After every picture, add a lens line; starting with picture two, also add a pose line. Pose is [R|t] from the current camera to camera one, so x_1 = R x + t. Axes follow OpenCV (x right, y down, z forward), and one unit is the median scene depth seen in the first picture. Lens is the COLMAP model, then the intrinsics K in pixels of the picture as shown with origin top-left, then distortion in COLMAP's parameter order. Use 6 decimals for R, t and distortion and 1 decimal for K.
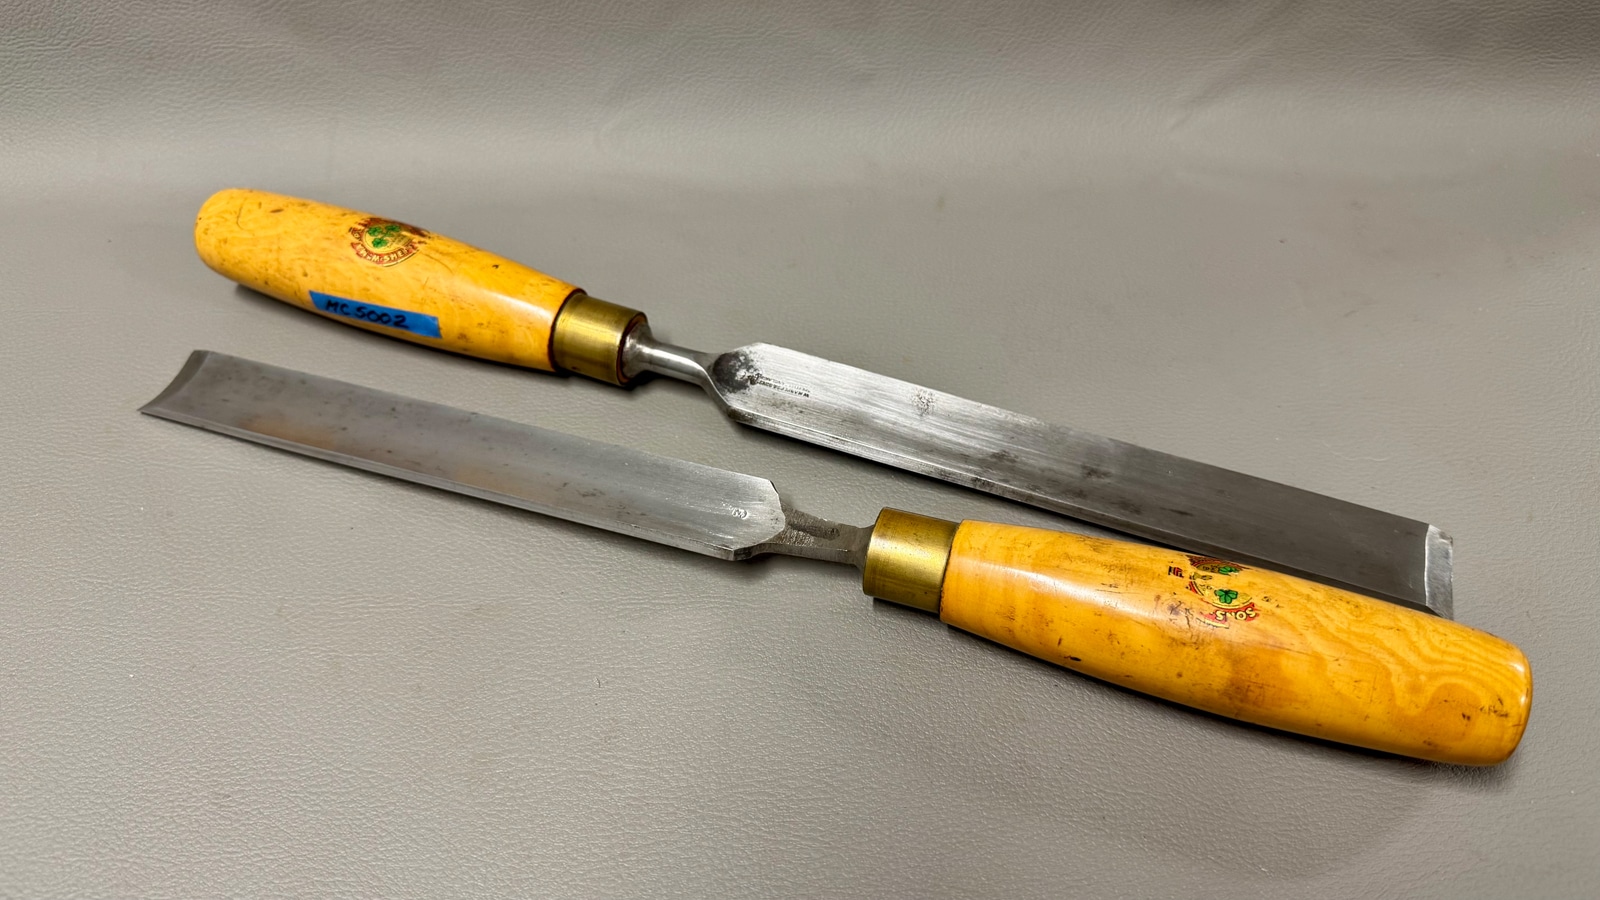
lens RADIAL K [[1185.1, 0, 807.7], [0, 1185.1, 451.1], [0, 0, 1]] dist [-0.007150, -0.036452]
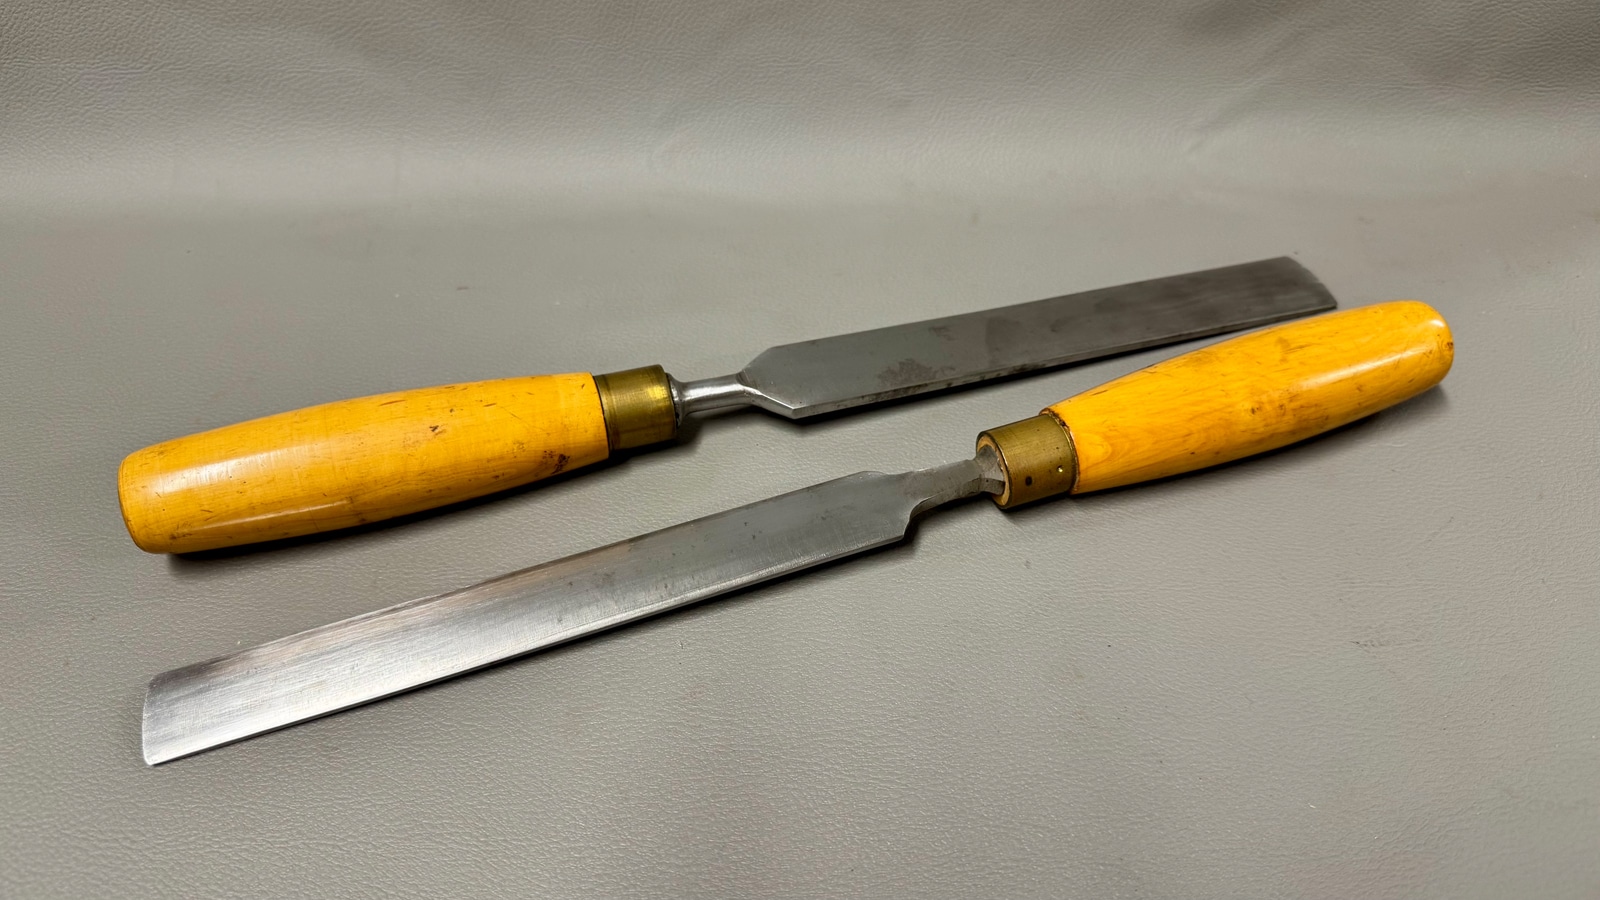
lens RADIAL K [[1185.1, 0, 804.7], [0, 1185.1, 453.0], [0, 0, 1]] dist [-0.007150, -0.036452]
pose [[0.999928, -0.000828, 0.011978, -0.074466], [0.001390, 0.998895, -0.046982, 0.070025], [-0.011926, 0.046996, 0.998824, -0.070122]]
